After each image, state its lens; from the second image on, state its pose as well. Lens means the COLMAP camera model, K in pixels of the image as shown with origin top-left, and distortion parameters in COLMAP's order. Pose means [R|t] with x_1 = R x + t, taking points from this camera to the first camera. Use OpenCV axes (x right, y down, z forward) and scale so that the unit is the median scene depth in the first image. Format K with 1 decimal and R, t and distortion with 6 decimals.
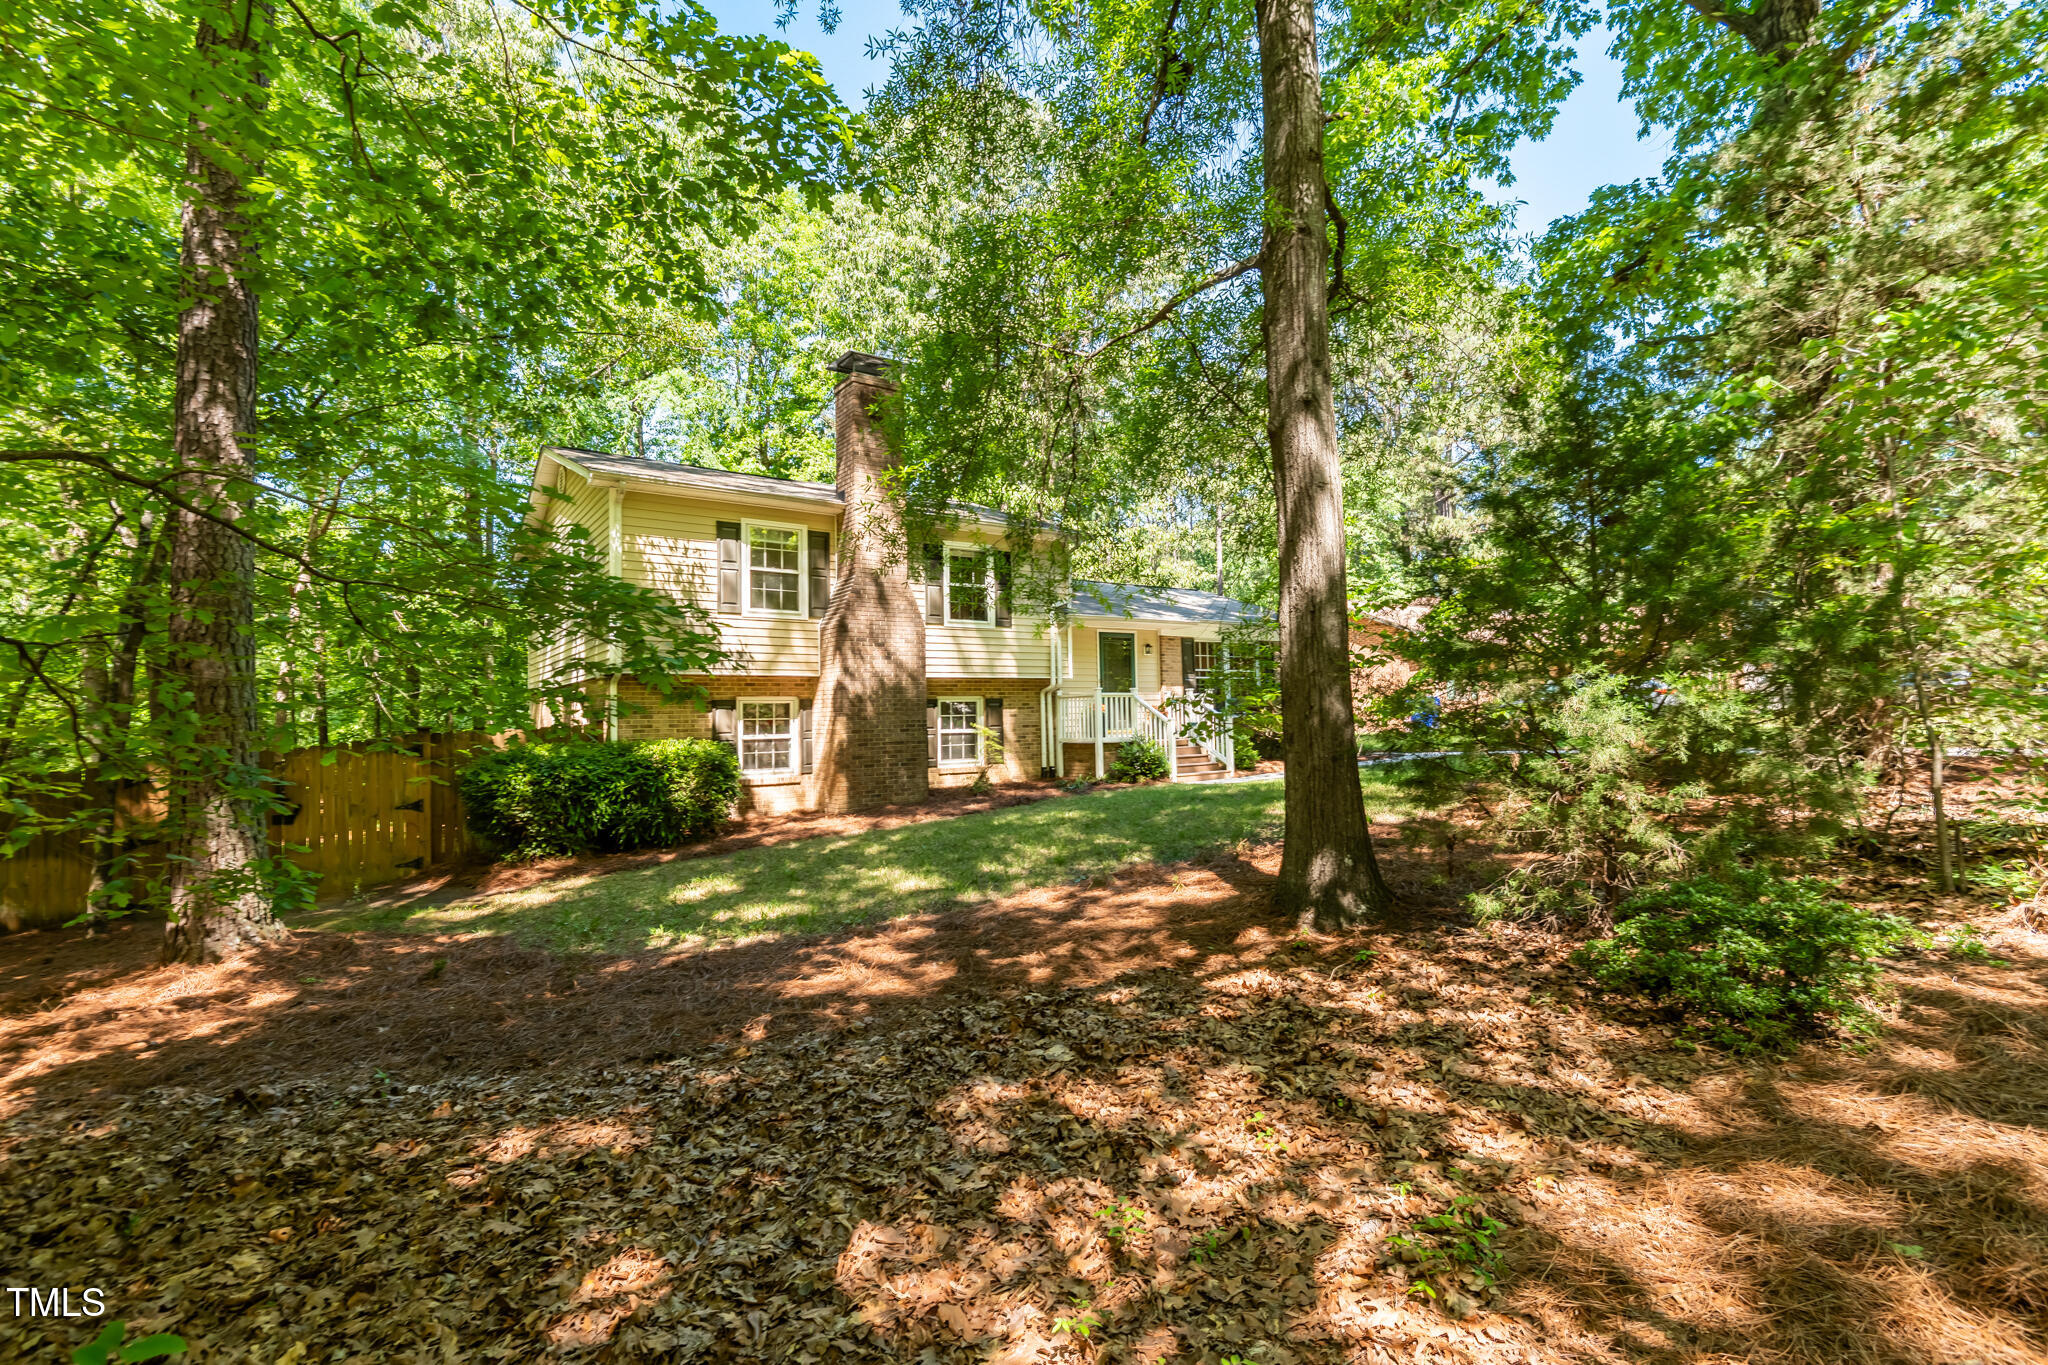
lens RADIAL K [[927.6, 0, 1024.3], [0, 927.6, 684.5], [0, 0, 1]] dist [-0.002788, -0.000613]
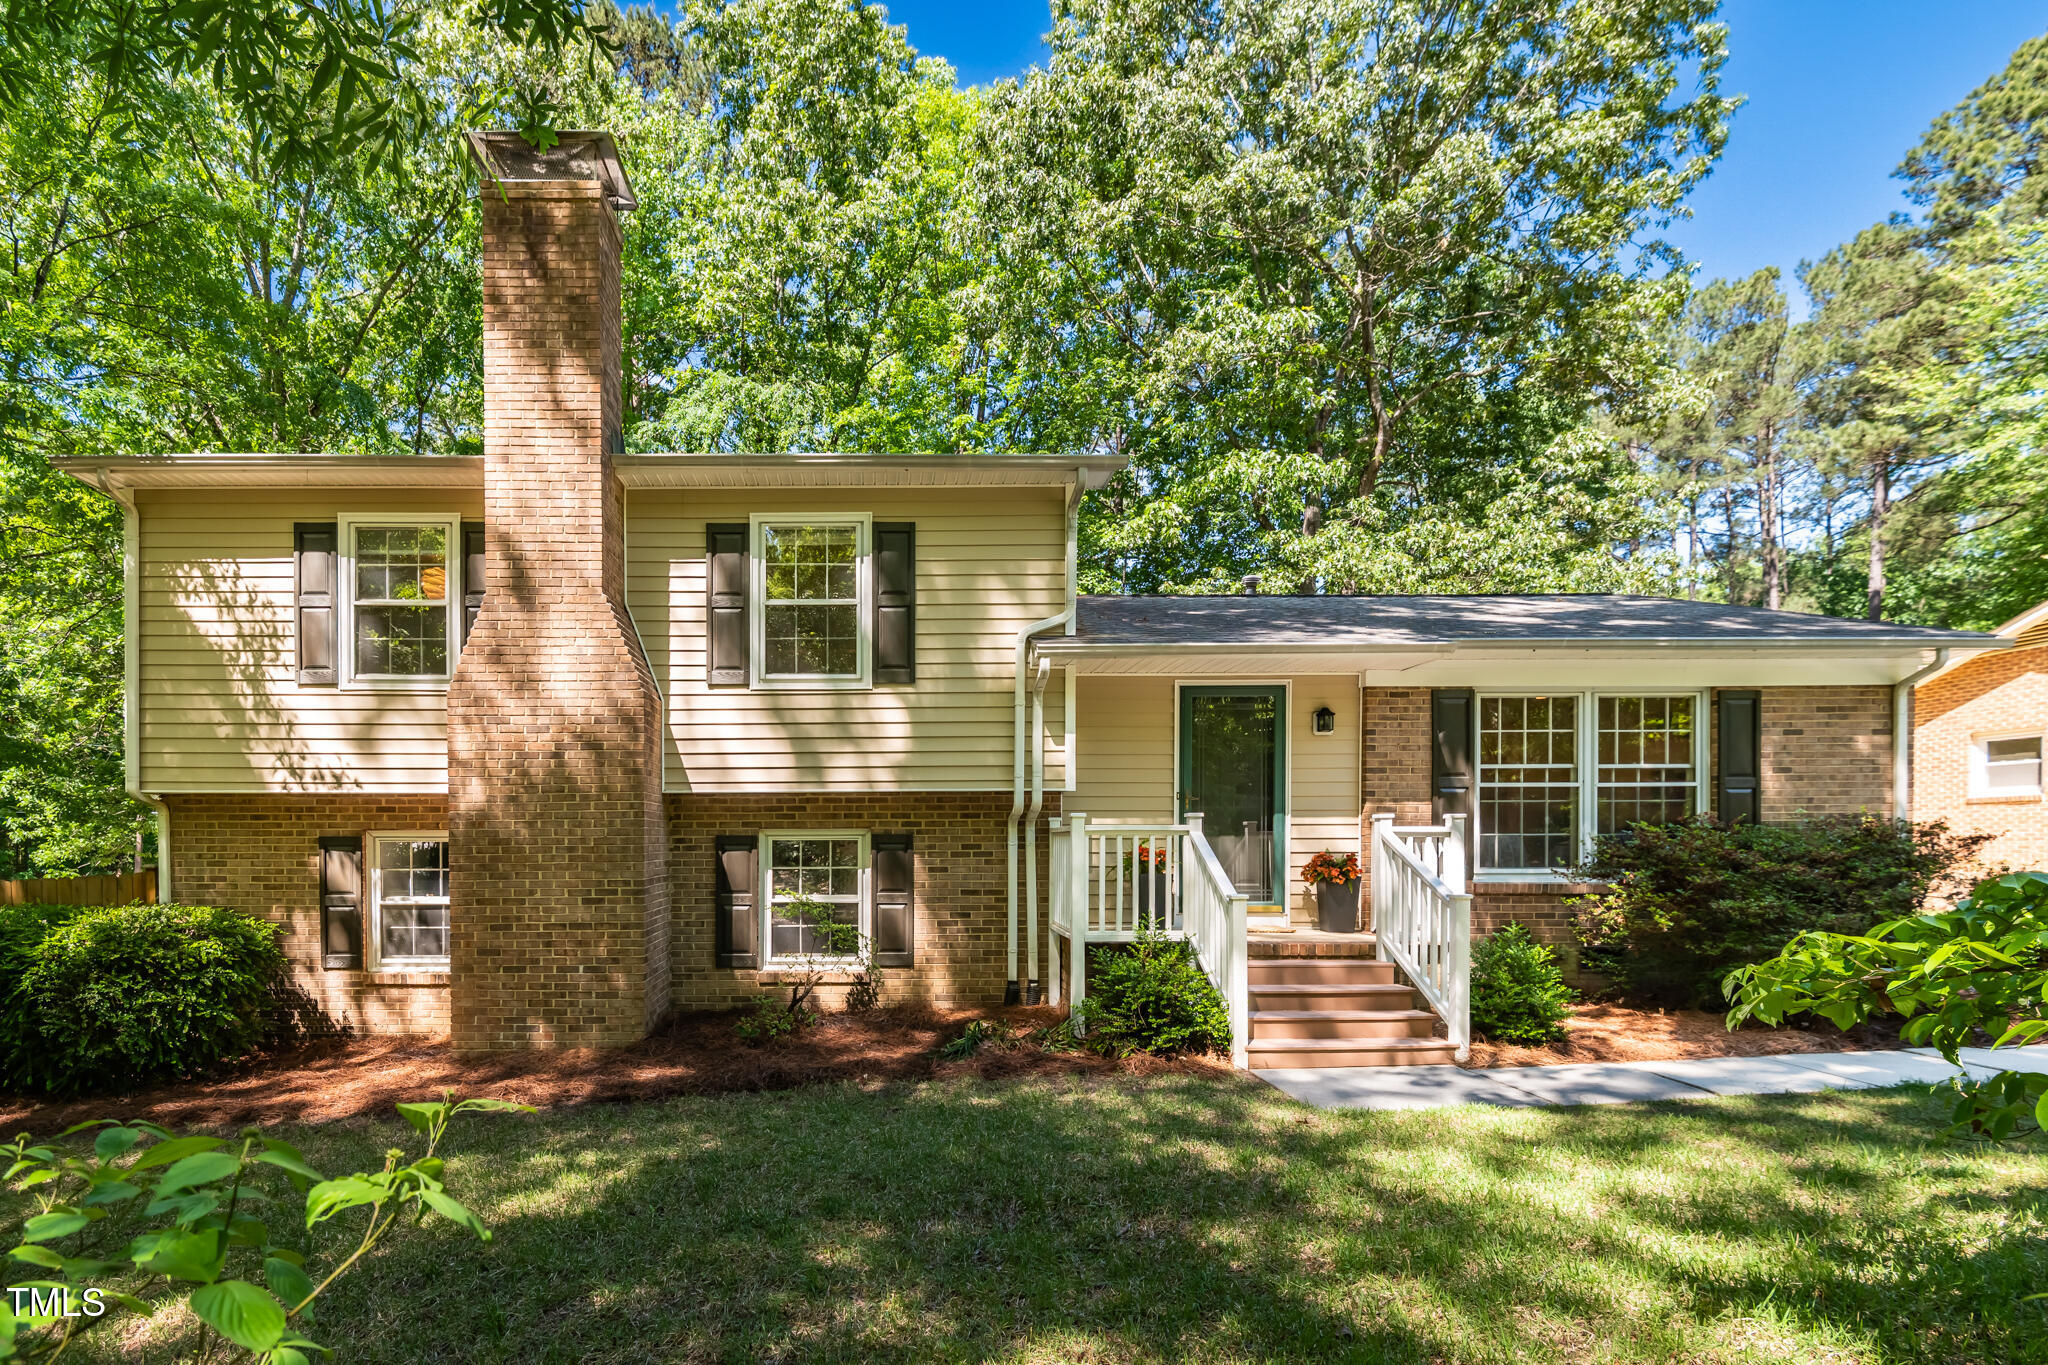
lens RADIAL K [[927.6, 0, 1025.5], [0, 927.6, 691.9], [0, 0, 1]] dist [-0.002788, -0.000613]
pose [[0.831804, -0.003843, -0.555056, 0.290543], [0.008381, 0.999949, 0.005636, -0.060670], [0.555006, -0.009340, 0.831794, 0.650803]]
